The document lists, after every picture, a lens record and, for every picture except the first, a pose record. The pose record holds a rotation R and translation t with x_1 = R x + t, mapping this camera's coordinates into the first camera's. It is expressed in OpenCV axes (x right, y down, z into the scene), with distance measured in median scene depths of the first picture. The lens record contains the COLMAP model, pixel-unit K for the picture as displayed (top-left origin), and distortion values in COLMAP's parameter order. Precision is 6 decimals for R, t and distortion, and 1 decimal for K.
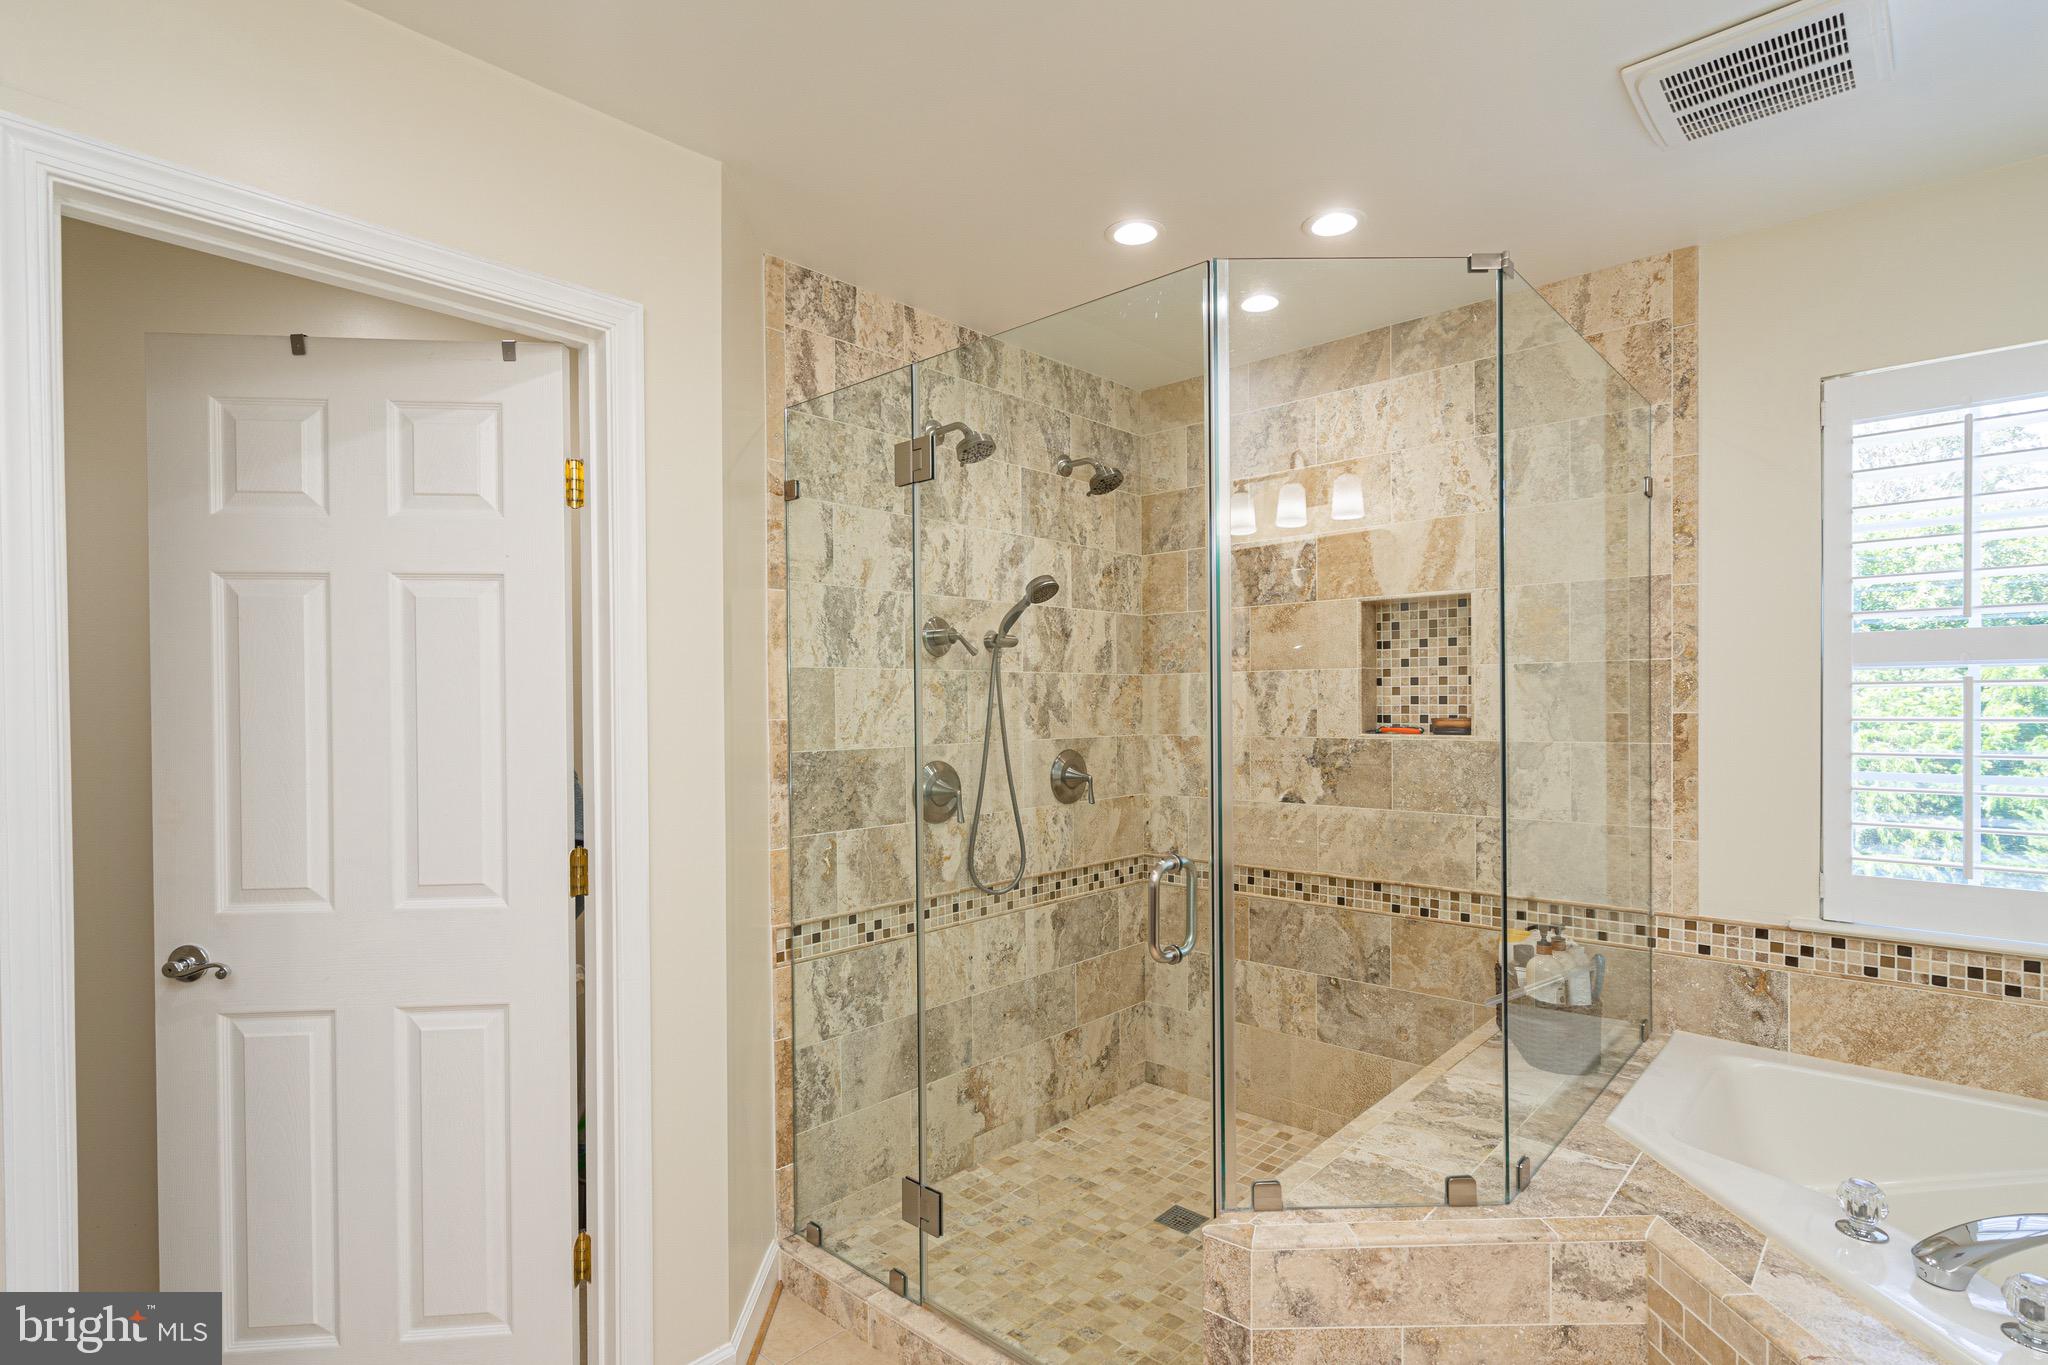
lens RADIAL K [[1019.5, 0, 1010.0], [0, 1019.5, 712.1], [0, 0, 1]] dist [0.001098, 0.001693]
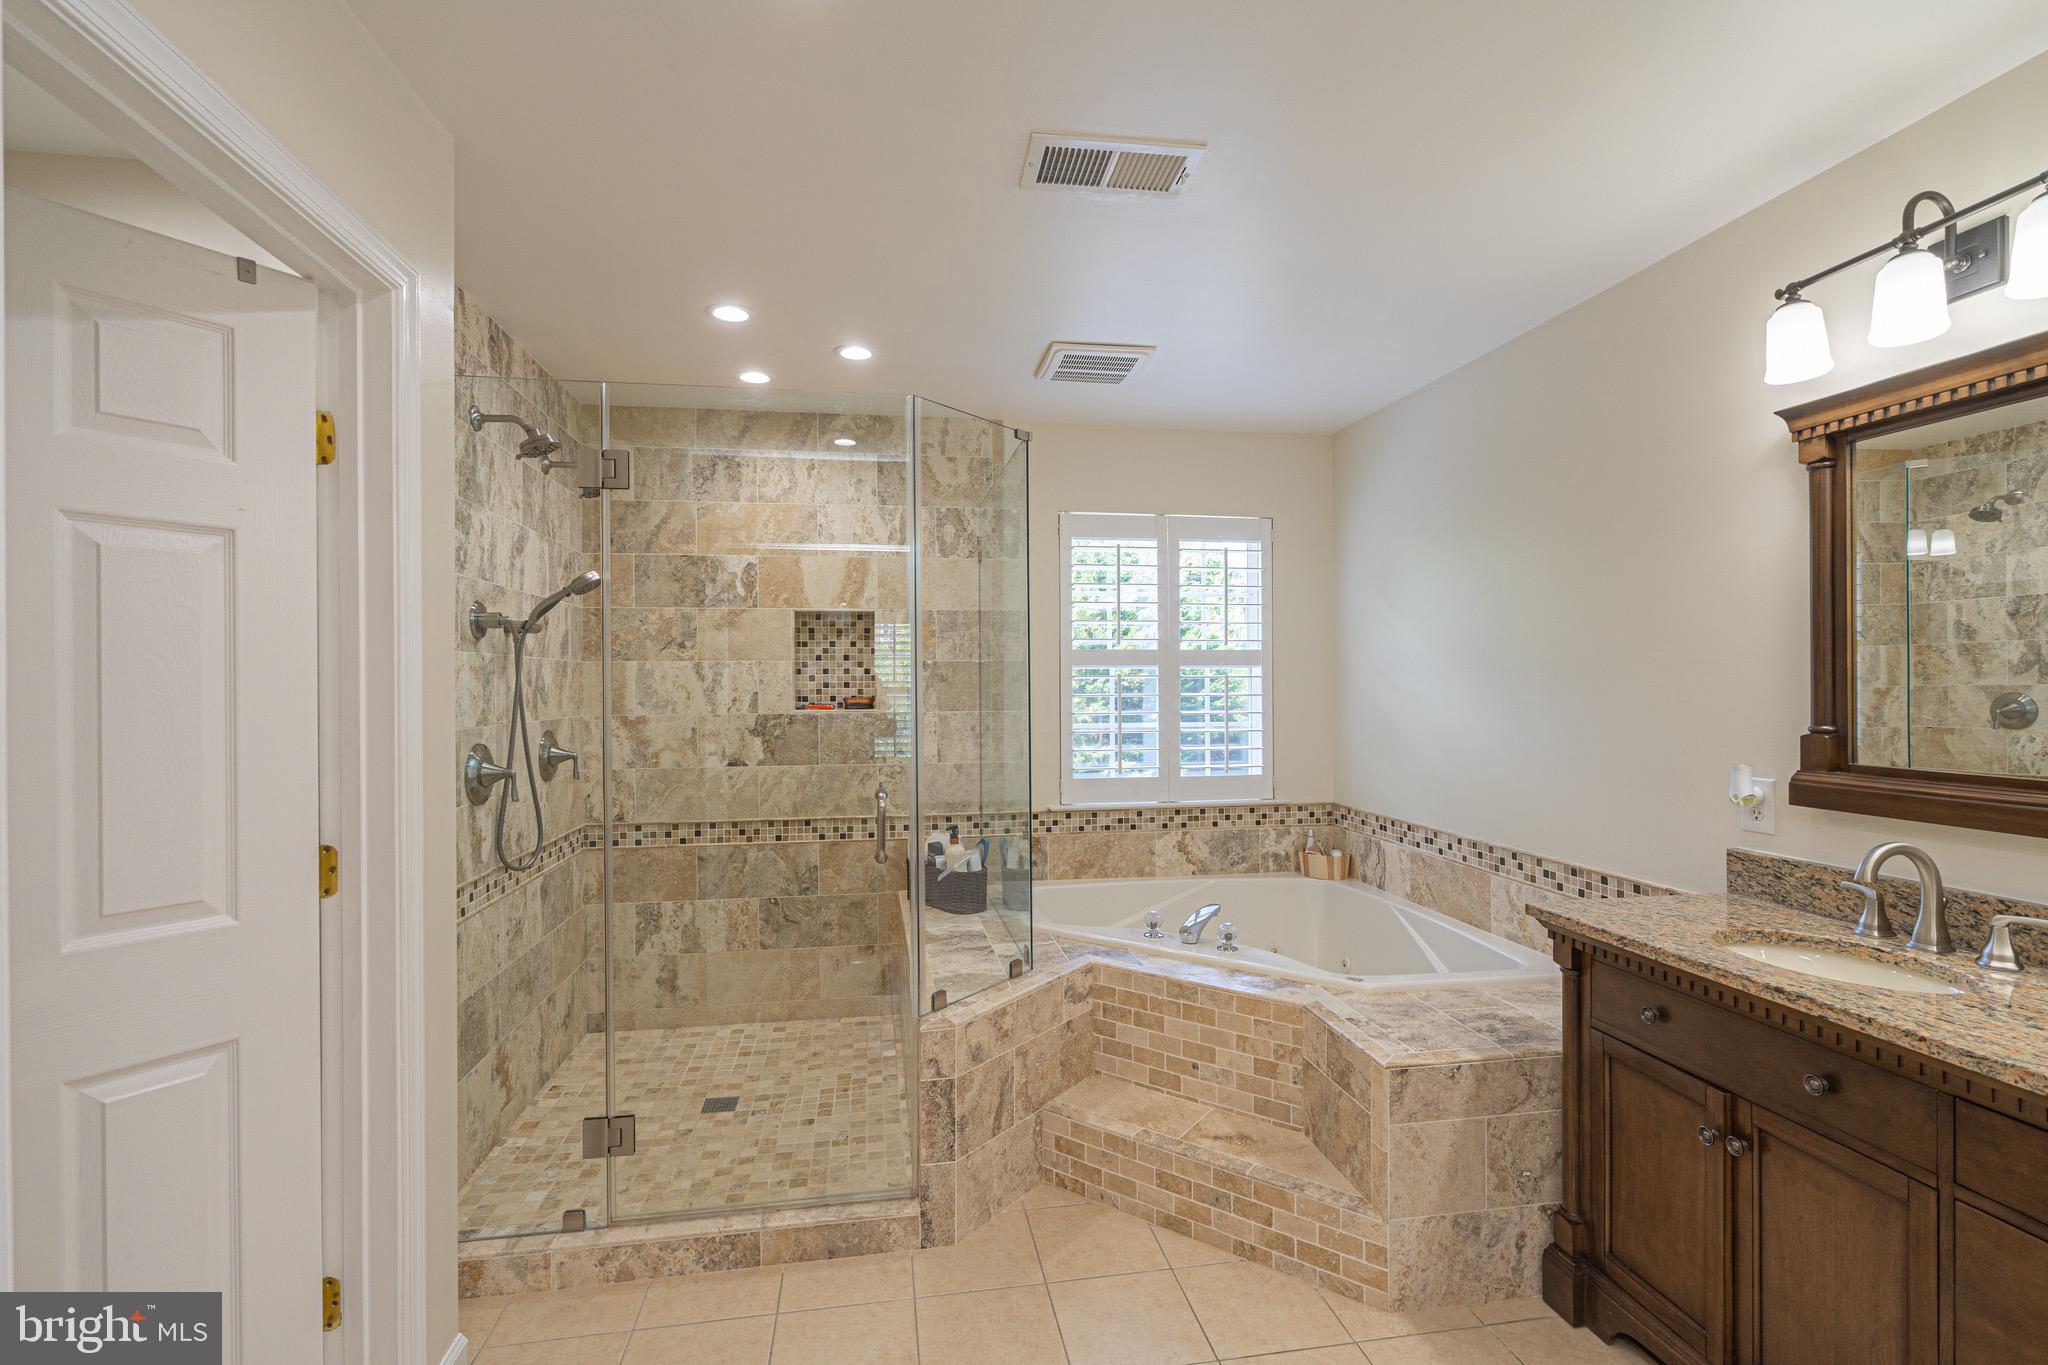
lens RADIAL K [[942.9, 0, 1027.5], [0, 942.9, 684.3], [0, 0, 1]] dist [0.000654, -0.000635]
pose [[0.616045, 0.004242, 0.787699, -0.463995], [0.008357, 0.999894, -0.011920, 0.004998], [-0.787667, 0.013926, 0.615944, -0.002059]]
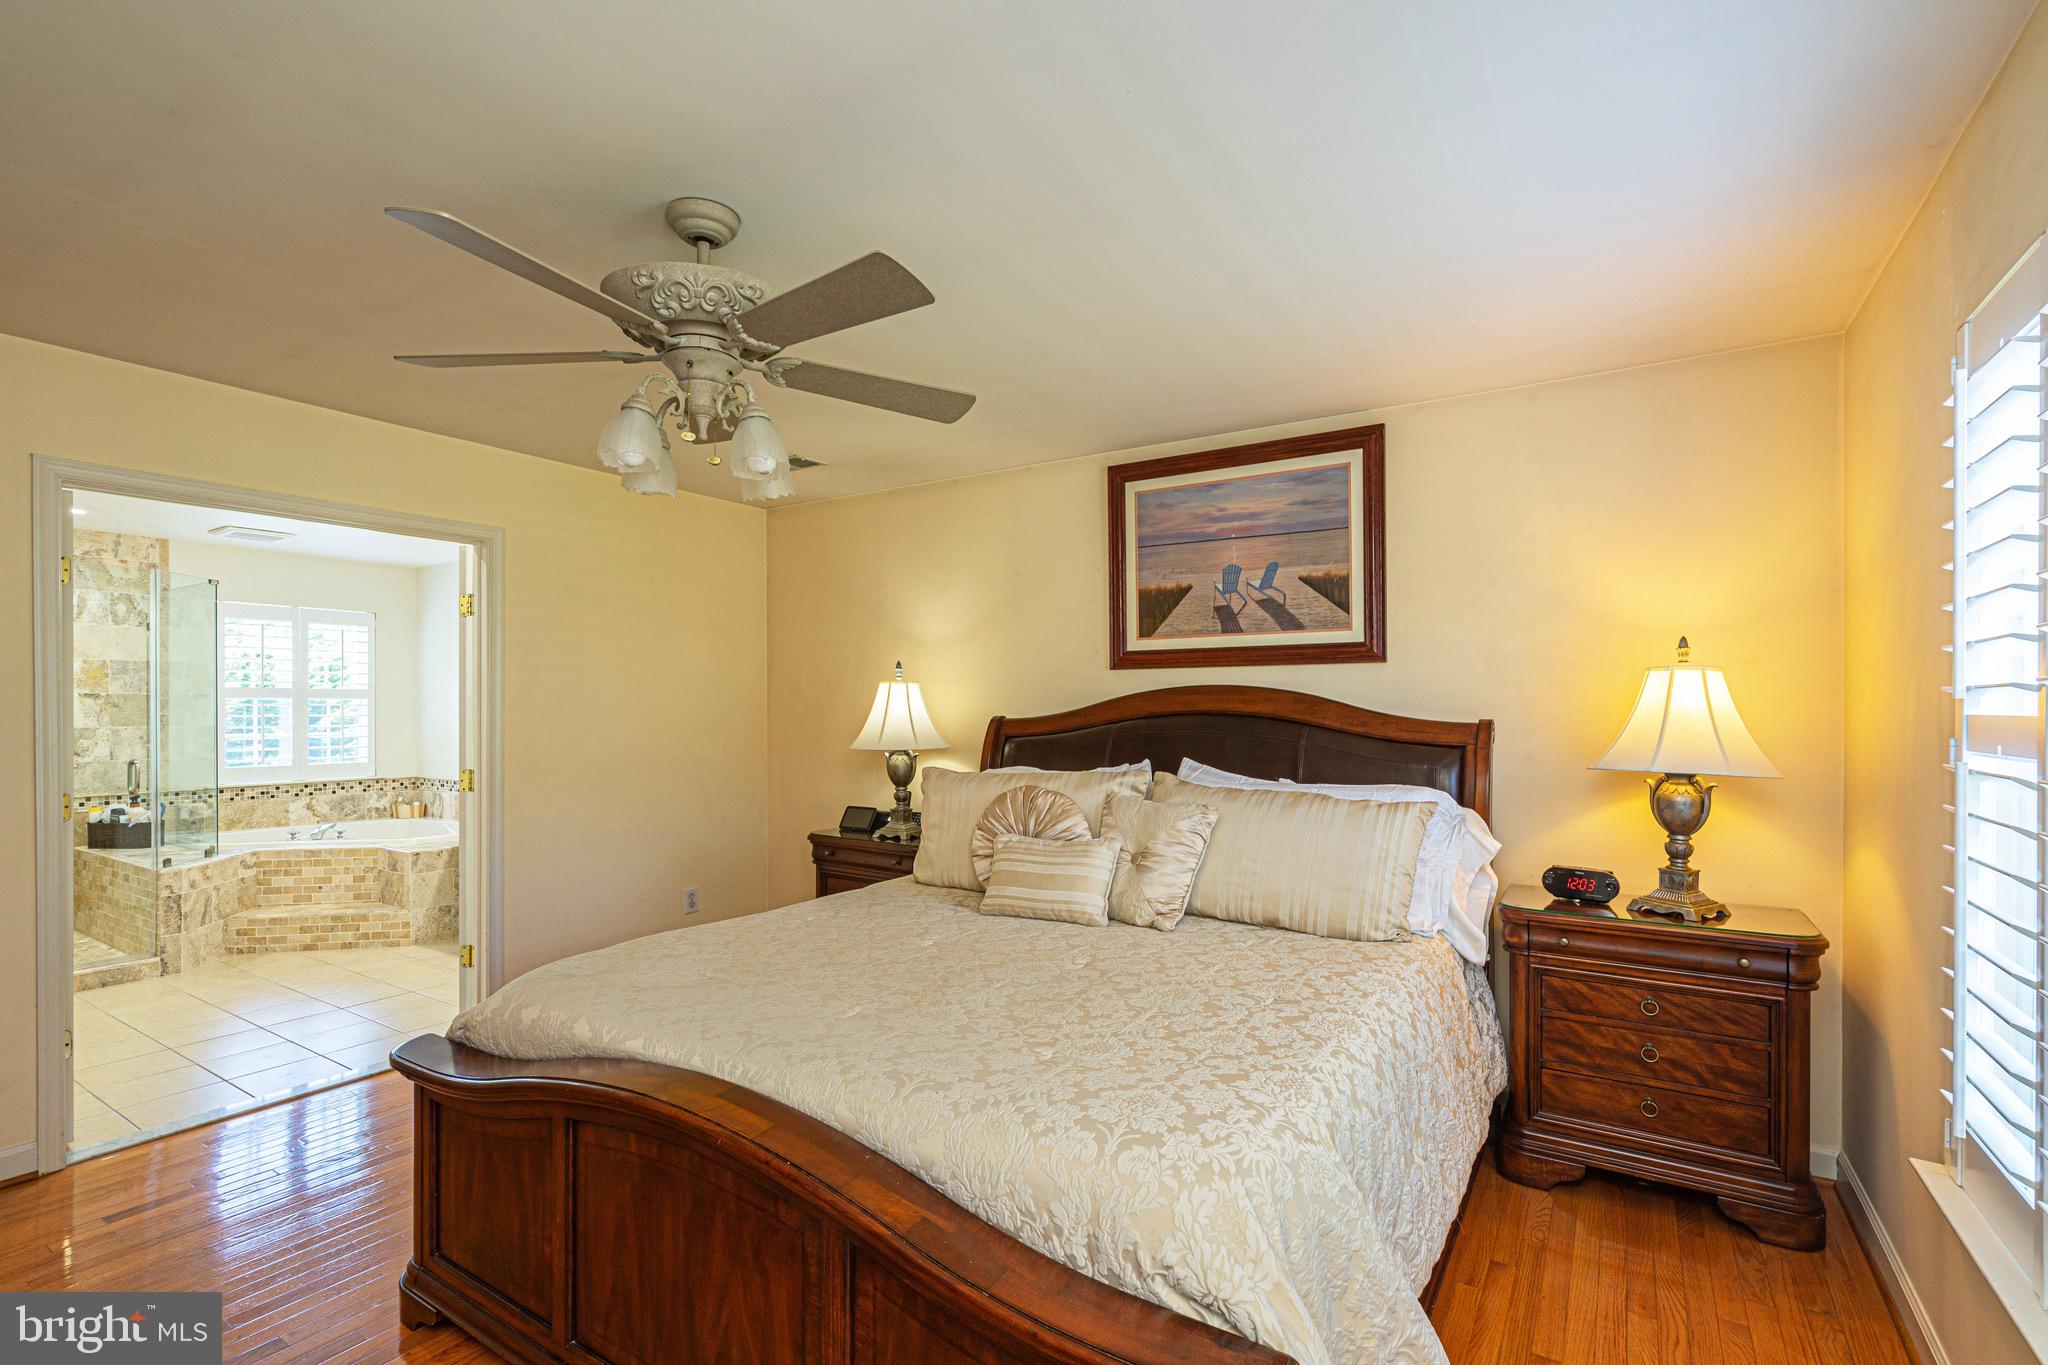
lens RADIAL K [[942.9, 0, 1035.1], [0, 942.9, 709.5], [0, 0, 1]] dist [0.000654, -0.000635]
pose [[-0.165755, 0.005137, 0.986154, -1.803007], [0.011004, 0.999934, -0.003360, 0.018324], [-0.986106, 0.010294, -0.165800, -0.694811]]
